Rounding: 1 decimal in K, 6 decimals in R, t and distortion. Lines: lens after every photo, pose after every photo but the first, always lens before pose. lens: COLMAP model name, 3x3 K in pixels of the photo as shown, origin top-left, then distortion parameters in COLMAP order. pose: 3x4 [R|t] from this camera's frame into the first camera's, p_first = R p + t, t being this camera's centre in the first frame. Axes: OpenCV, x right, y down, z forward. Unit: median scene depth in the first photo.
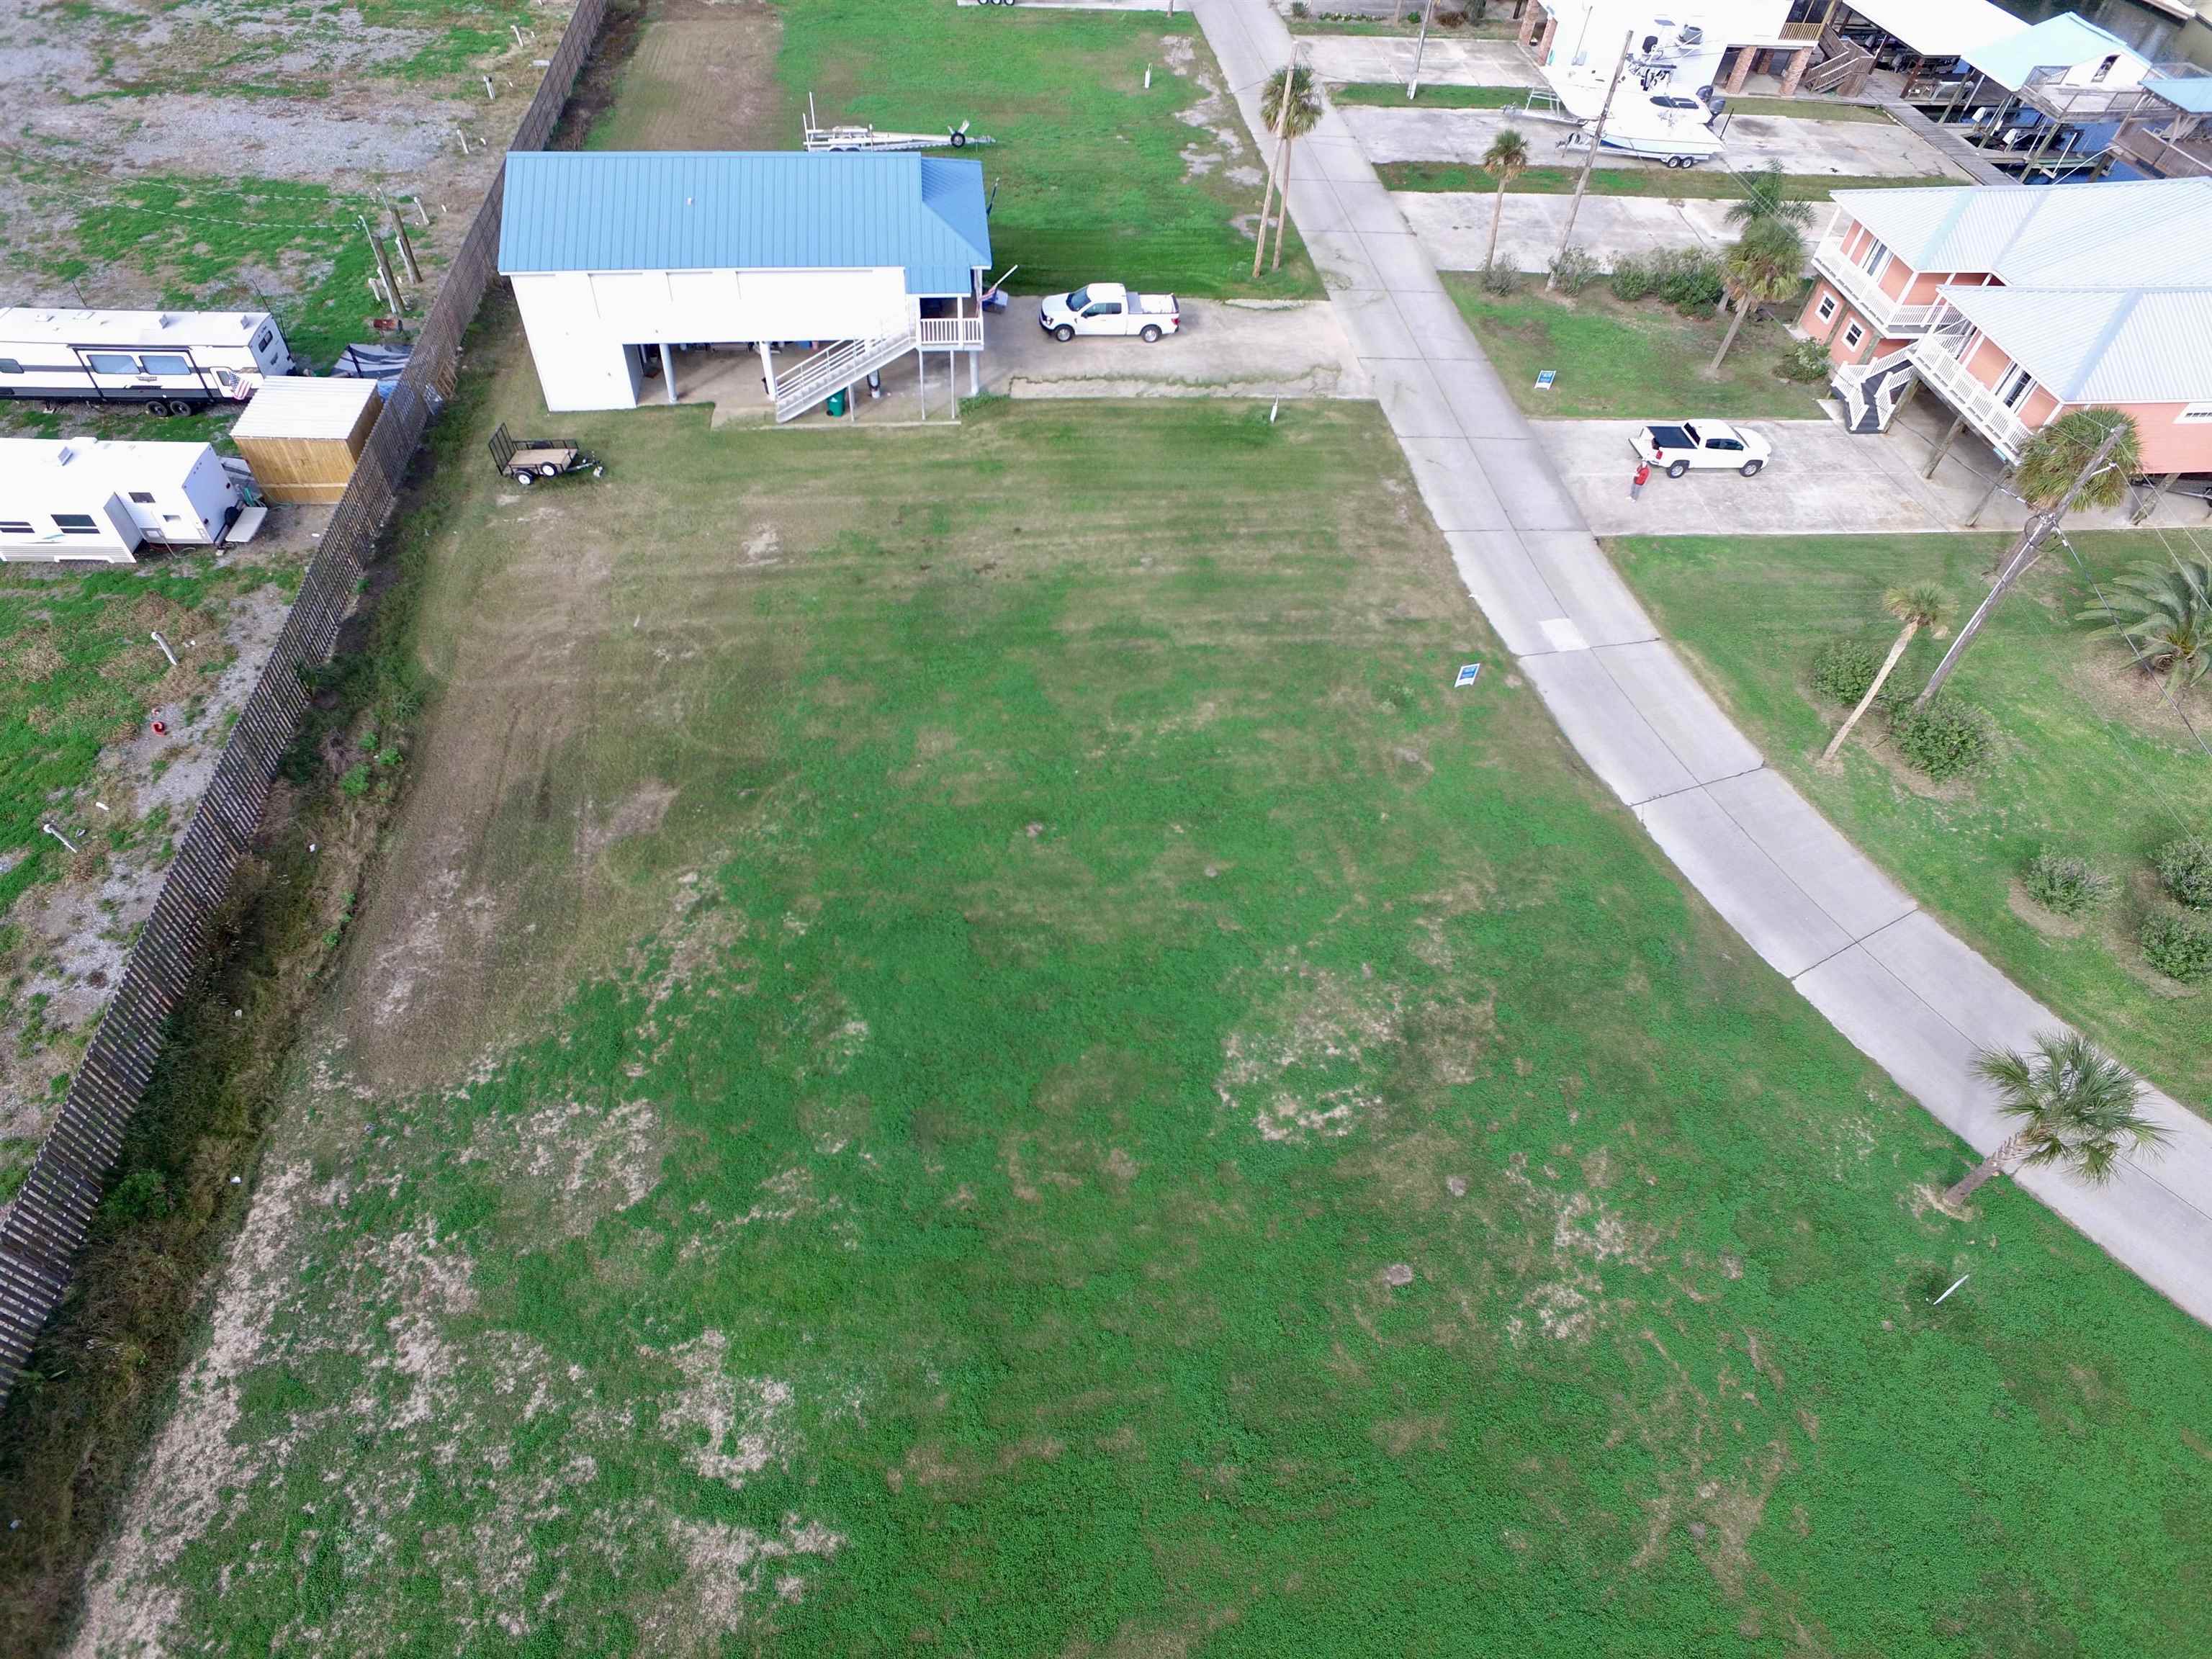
lens RADIAL K [[1282.6, 0, 1090.9], [0, 1282.6, 824.5], [0, 0, 1]] dist [-0.119347, 0.085601]
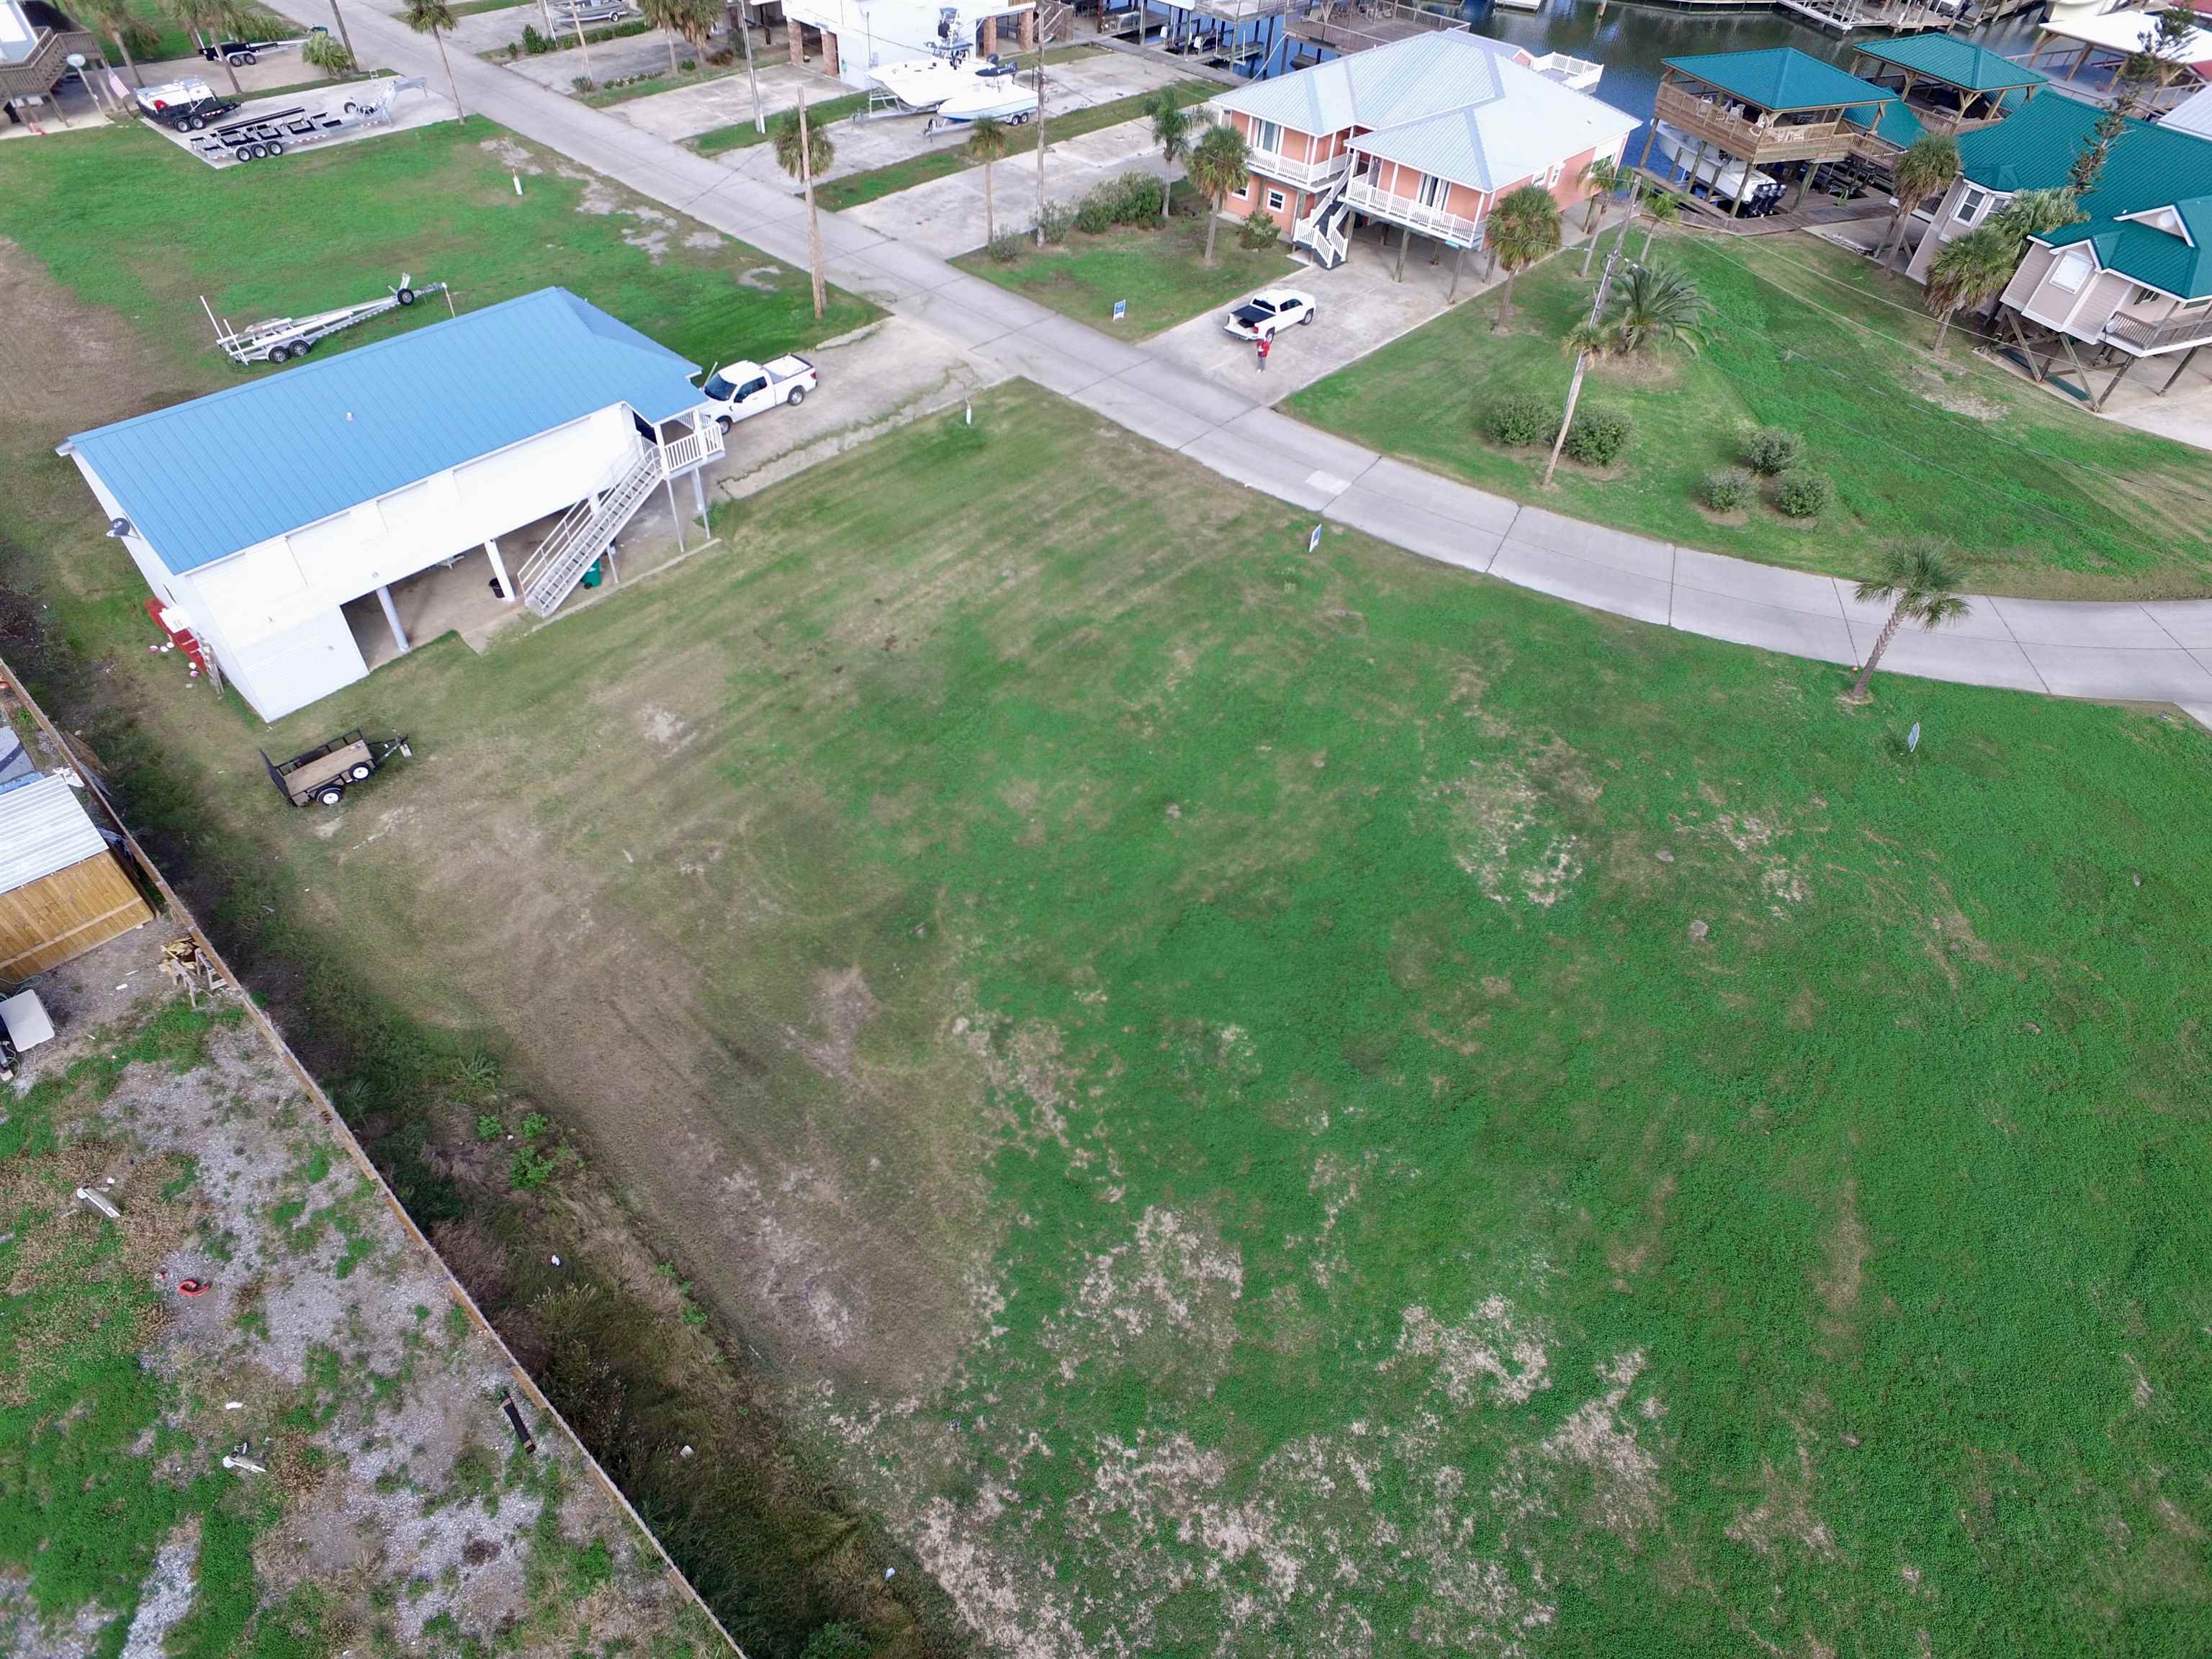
lens RADIAL K [[1287.0, 0, 1089.5], [0, 1287.0, 820.3], [0, 0, 1]] dist [-0.122120, 0.089355]
pose [[0.754376, -0.484545, 0.442869, -0.597395], [0.497248, 0.862239, 0.096376, -0.131804], [-0.428557, 0.147511, 0.891392, 0.107294]]
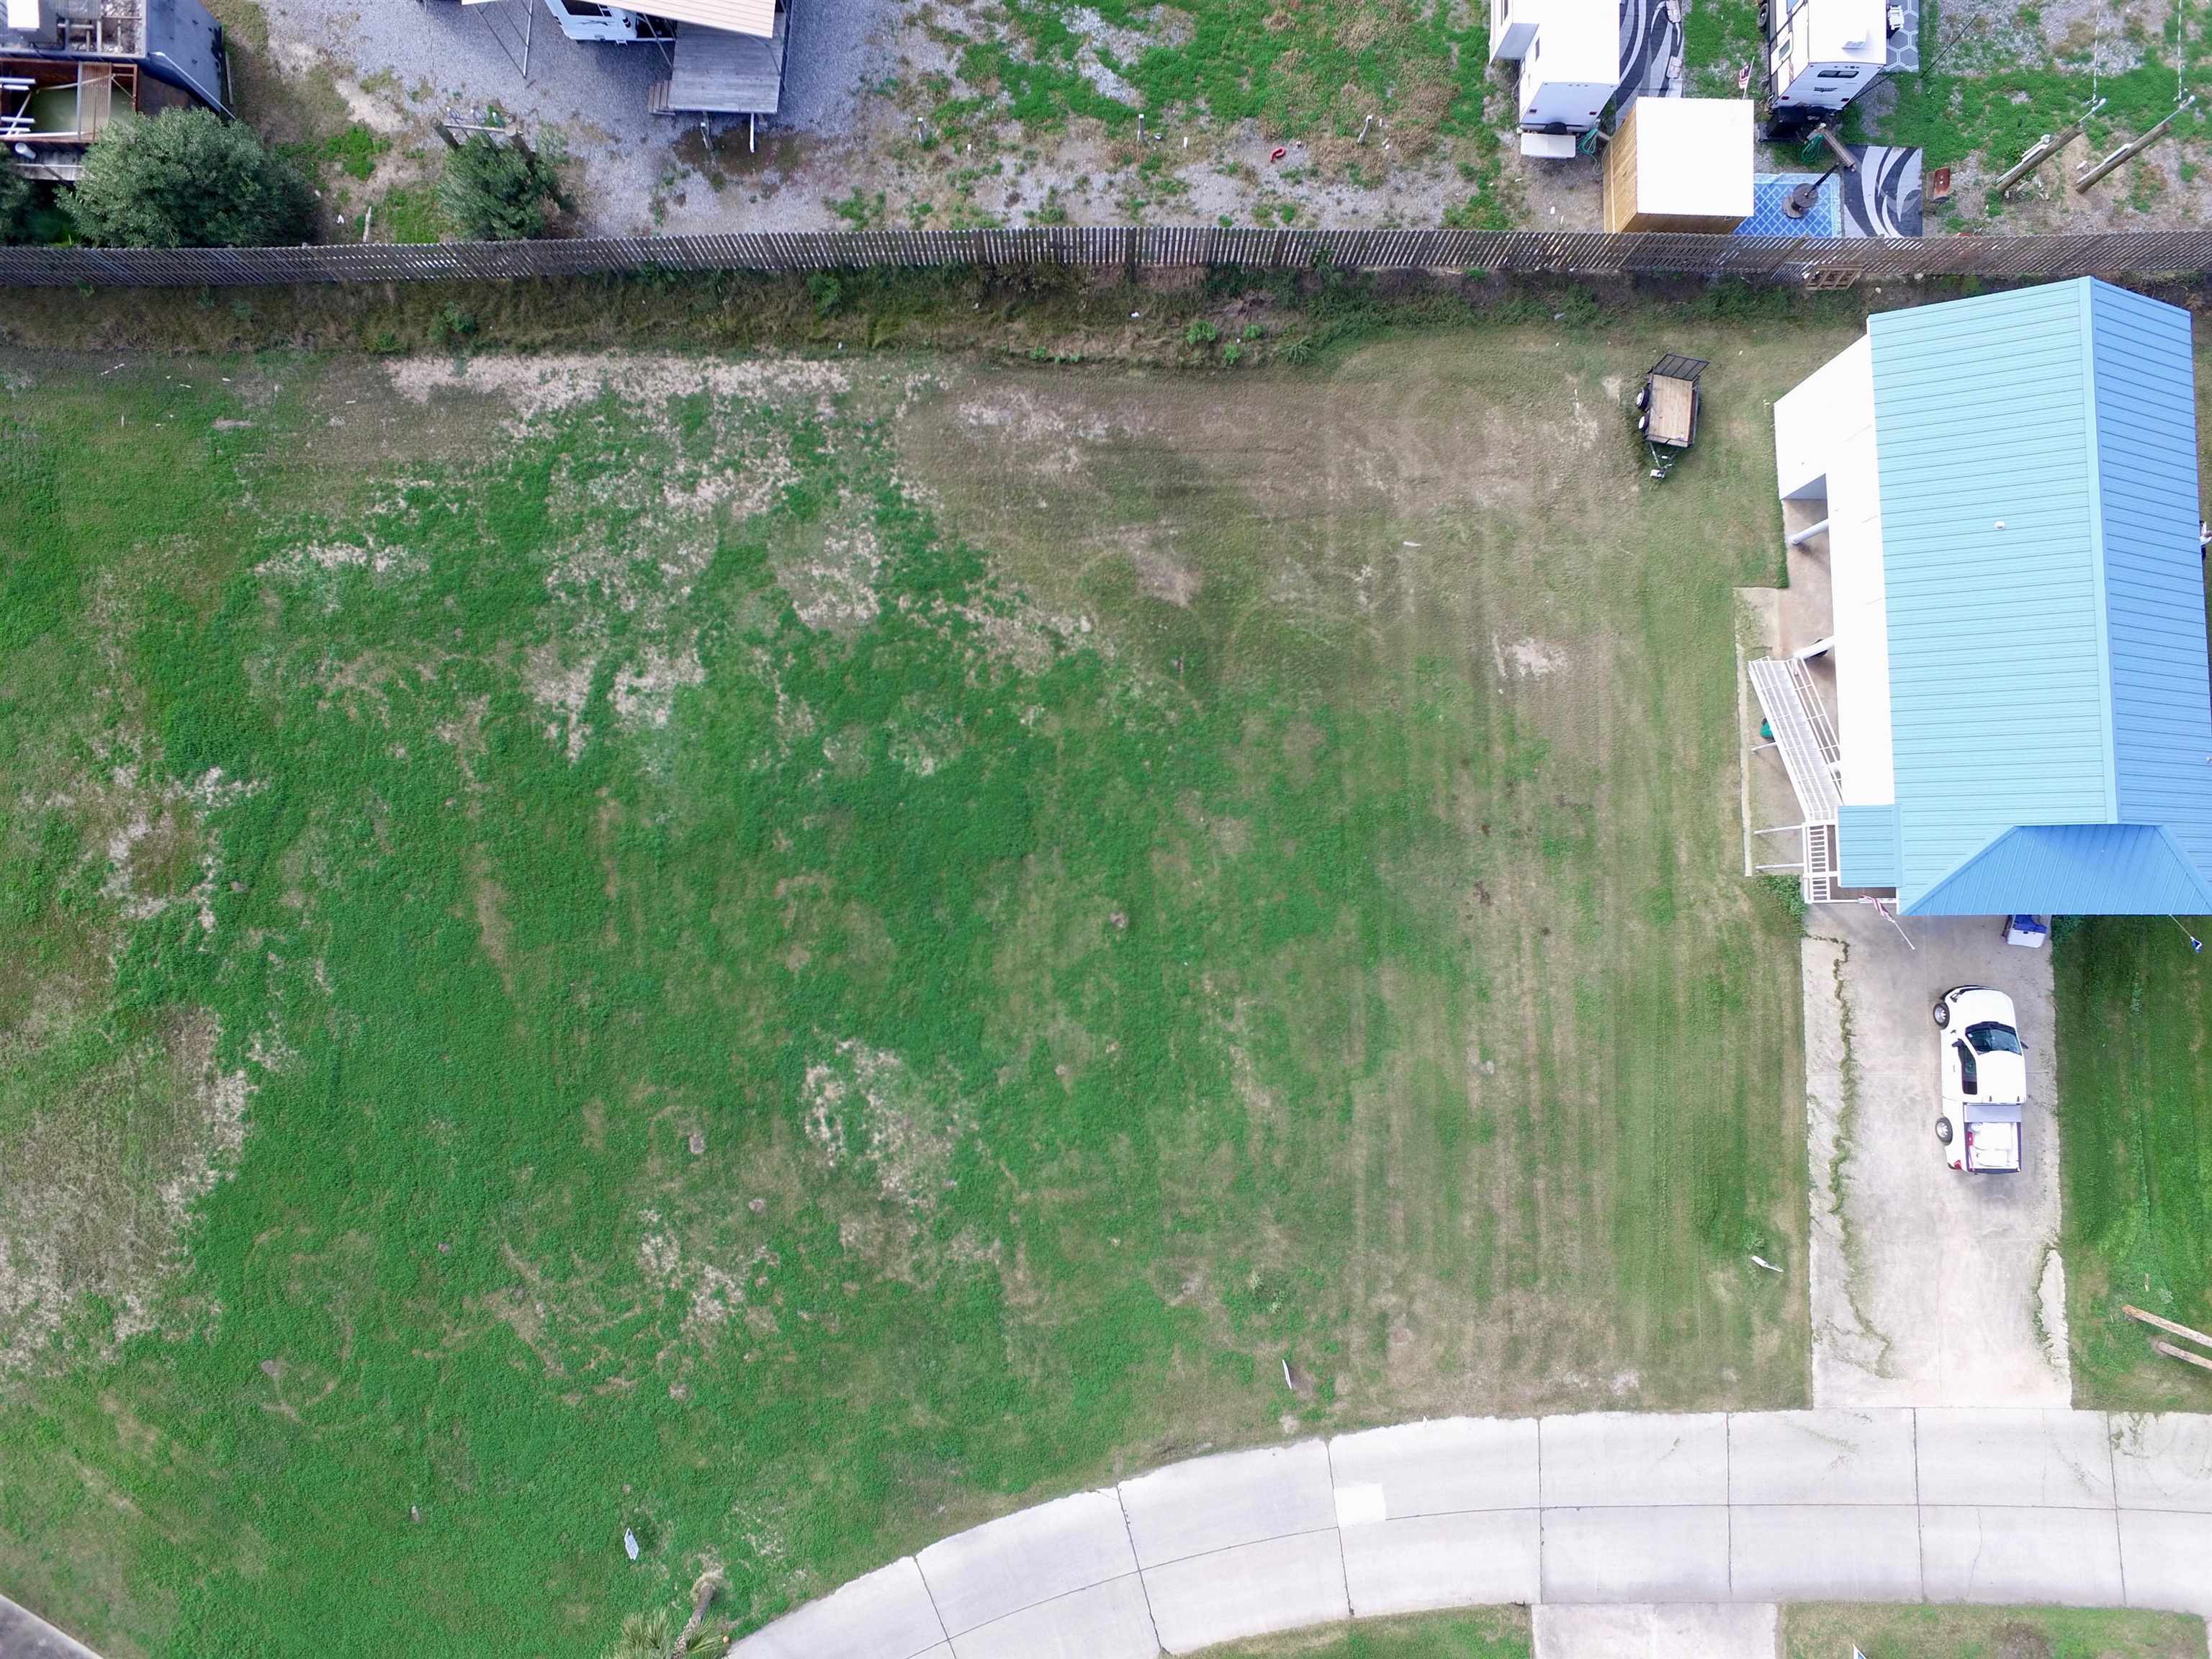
lens RADIAL K [[1282.6, 0, 1090.9], [0, 1282.6, 824.5], [0, 0, 1]] dist [-0.119347, 0.085601]
pose [[-0.102850, 0.987542, -0.119092, 0.010766], [-0.762869, -0.001481, 0.646551, -0.751469], [0.638320, 0.157350, 0.753517, 0.129749]]
